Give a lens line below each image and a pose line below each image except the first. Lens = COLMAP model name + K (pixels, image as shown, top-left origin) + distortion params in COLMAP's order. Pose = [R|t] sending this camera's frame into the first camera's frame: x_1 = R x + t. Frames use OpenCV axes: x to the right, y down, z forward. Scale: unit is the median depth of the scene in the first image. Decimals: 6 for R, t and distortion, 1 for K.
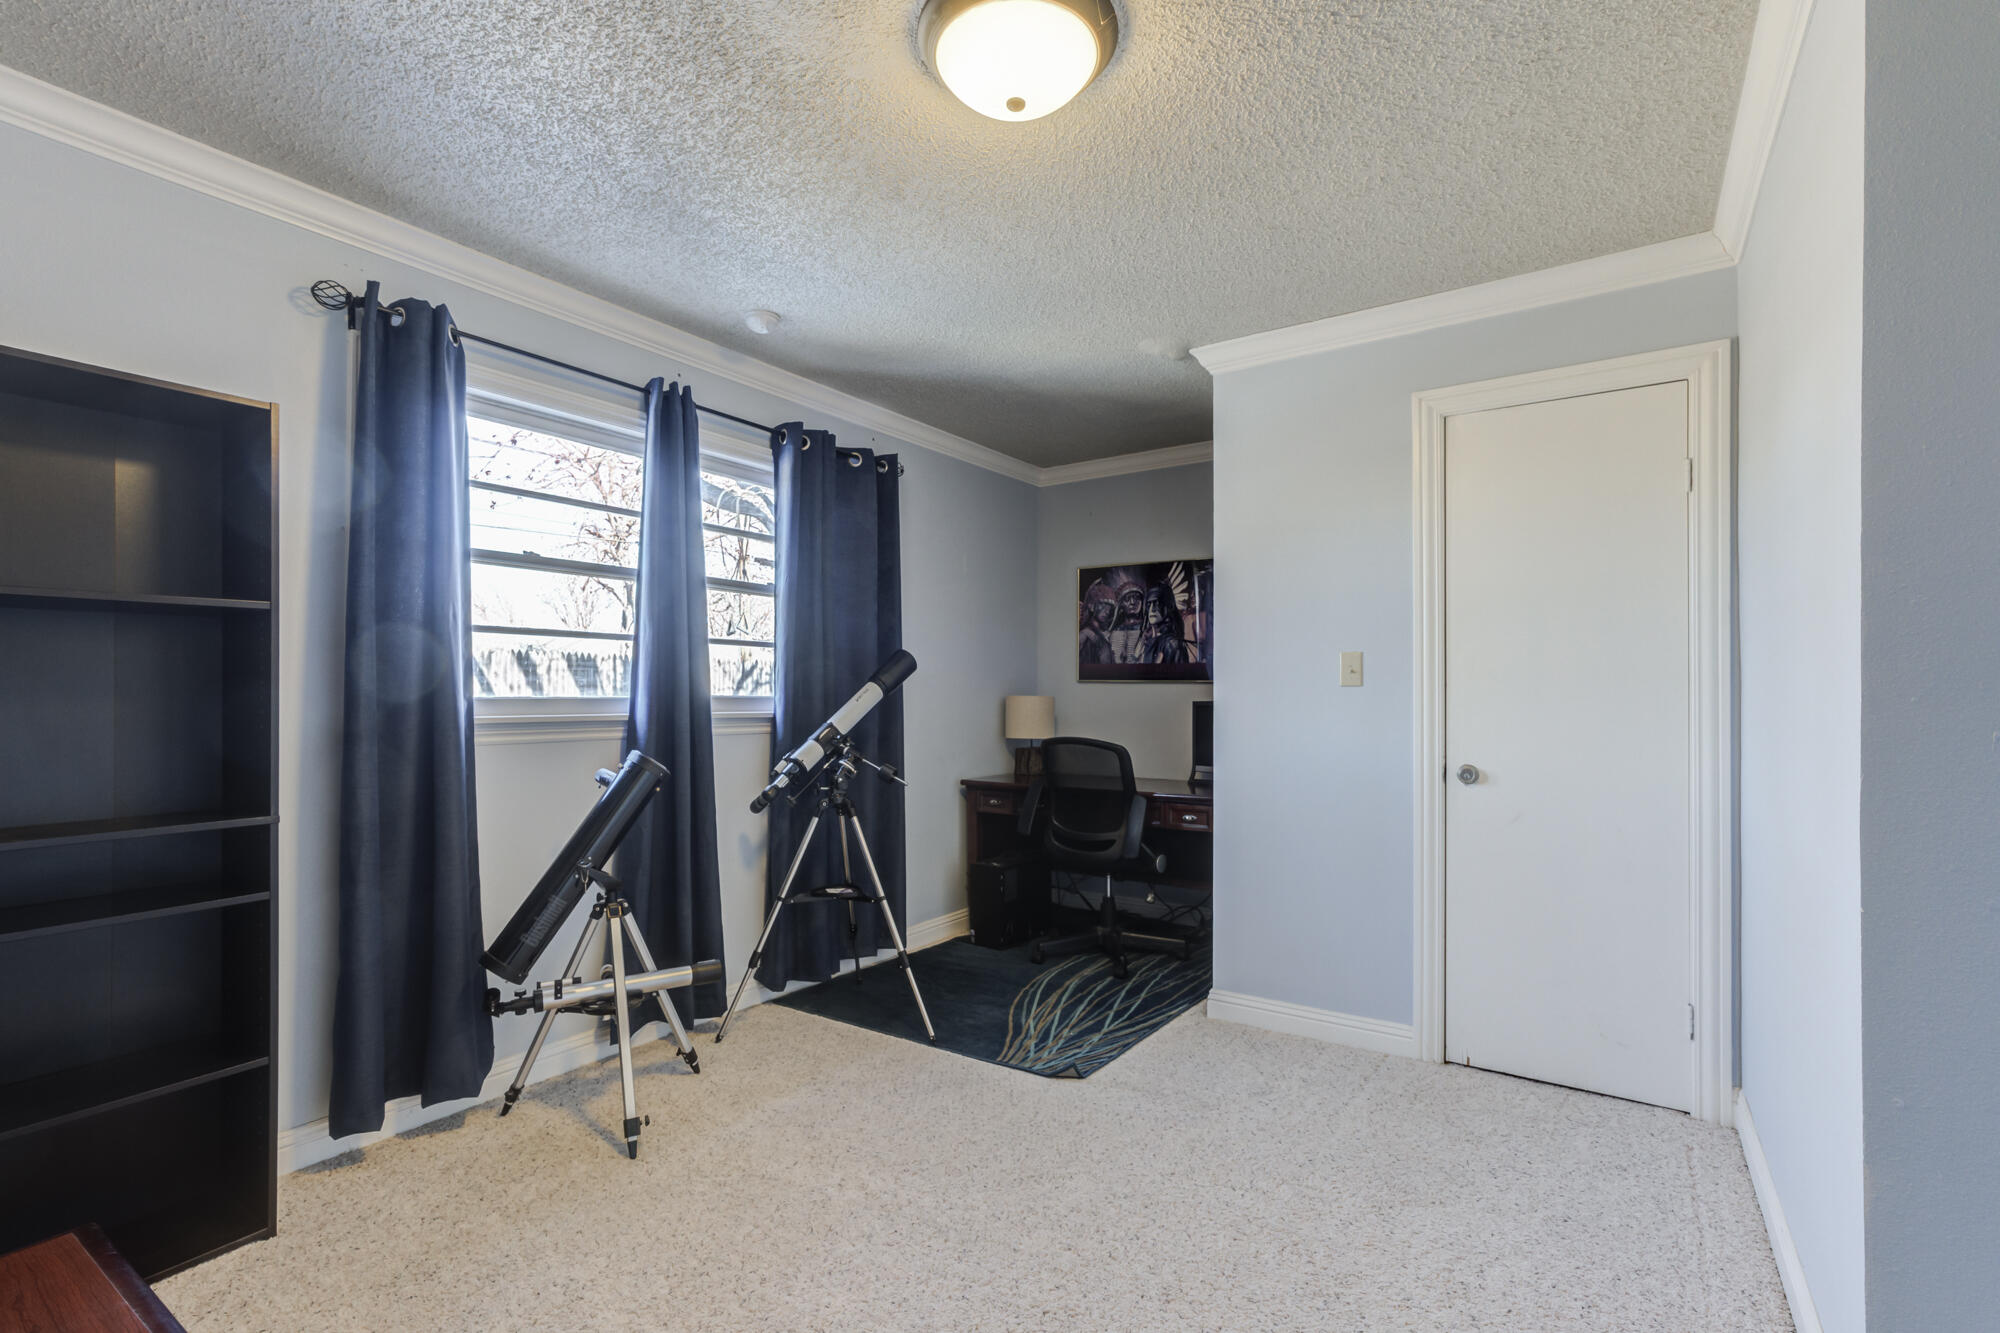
lens RADIAL K [[913.8, 0, 1000.2], [0, 913.8, 685.0], [0, 0, 1]] dist [-0.001504, 0.015710]
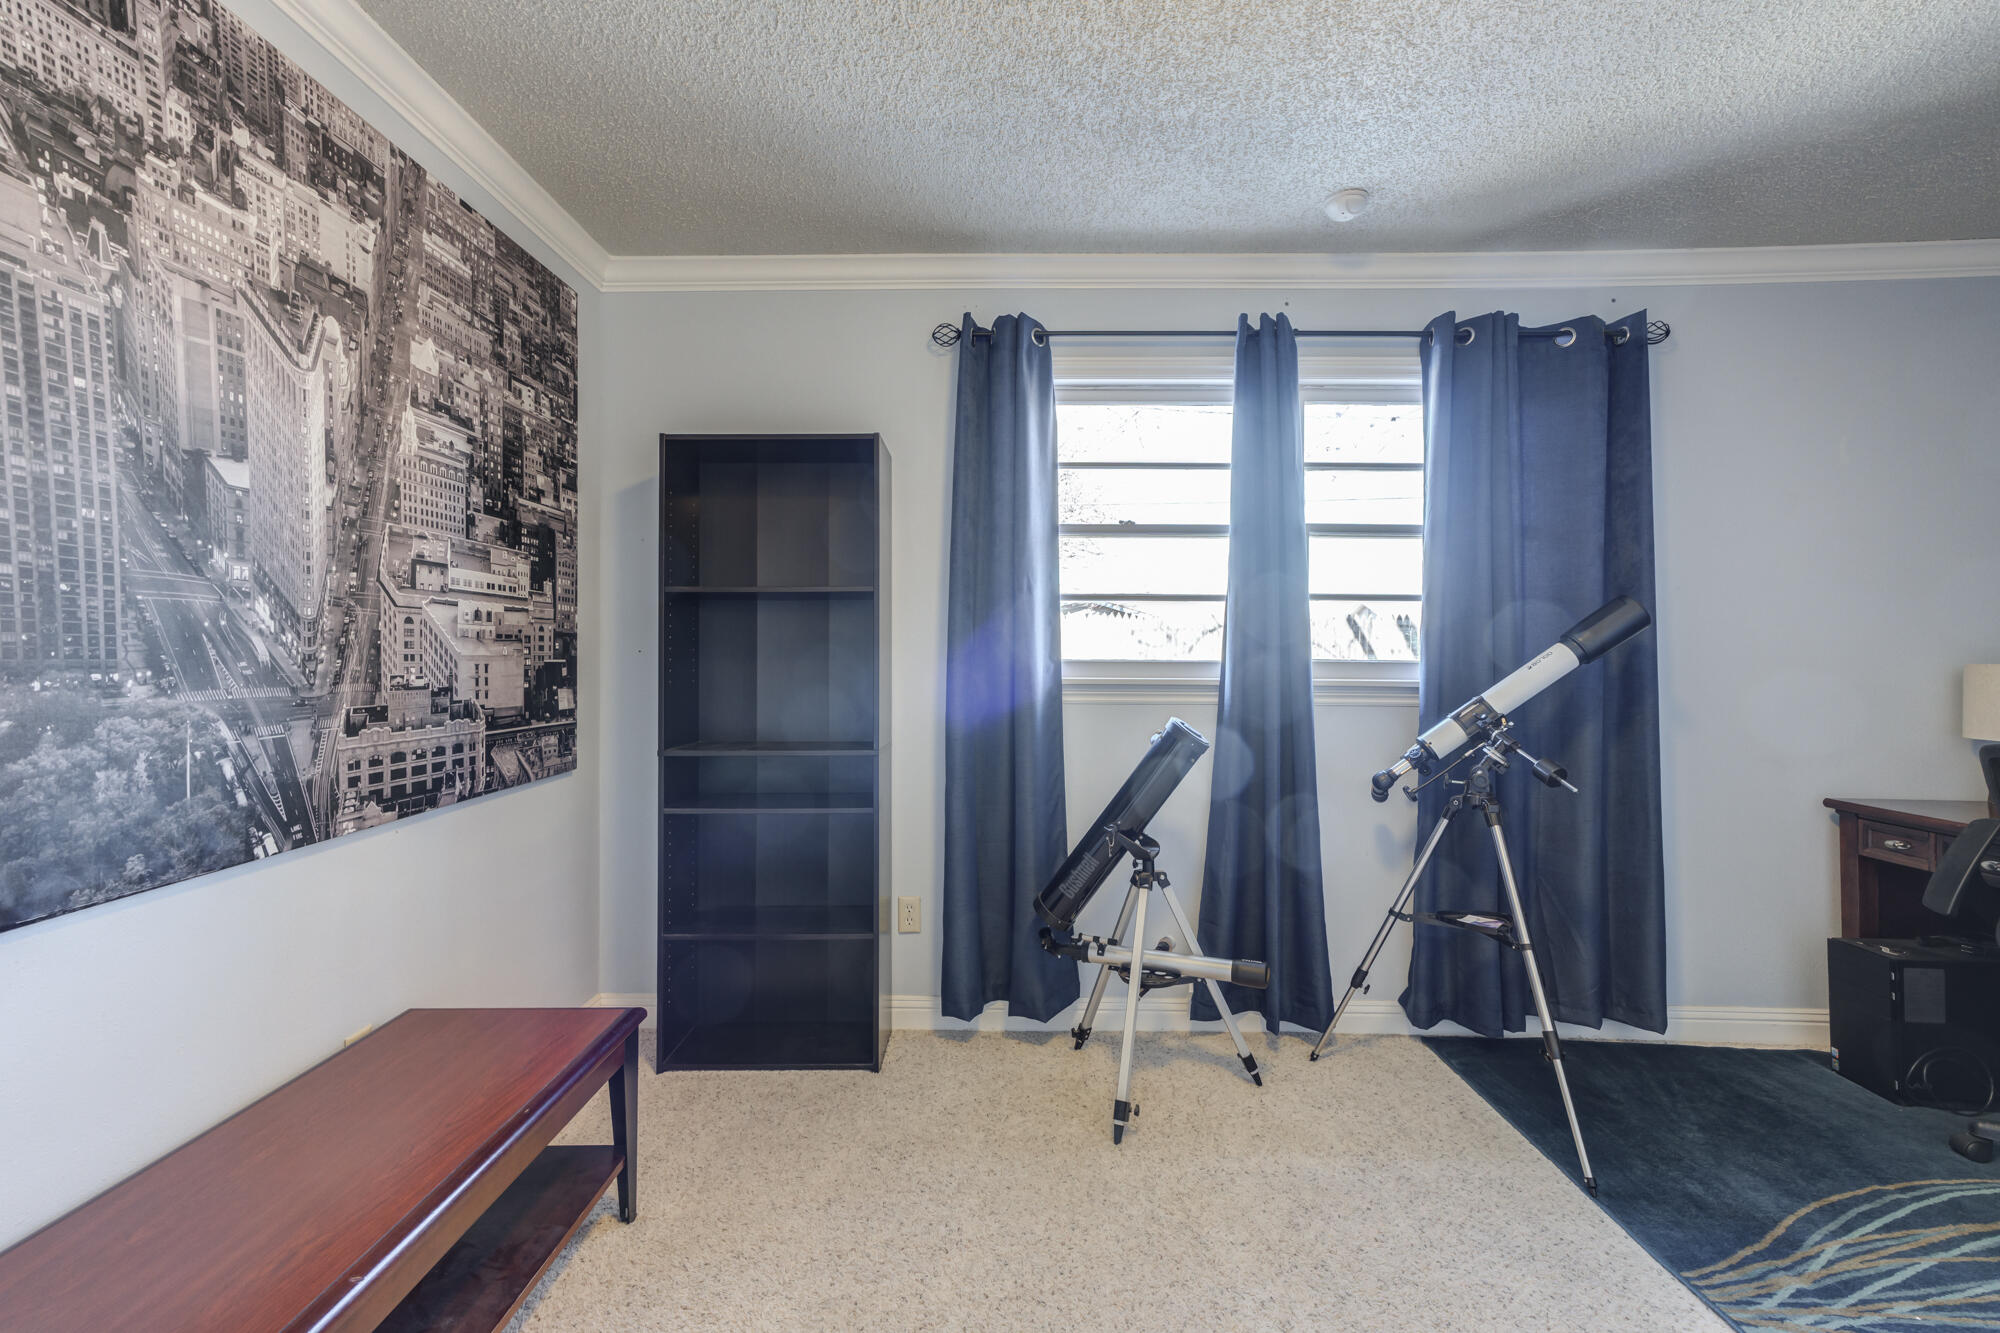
lens RADIAL K [[890.1, 0, 990.8], [0, 890.1, 651.2], [0, 0, 1]] dist [0.001672, 0.015715]
pose [[0.561020, -0.000201, -0.827802, 0.212473], [0.002688, 0.999995, 0.001579, 0.001152], [0.827798, -0.003111, 0.561018, 0.266543]]
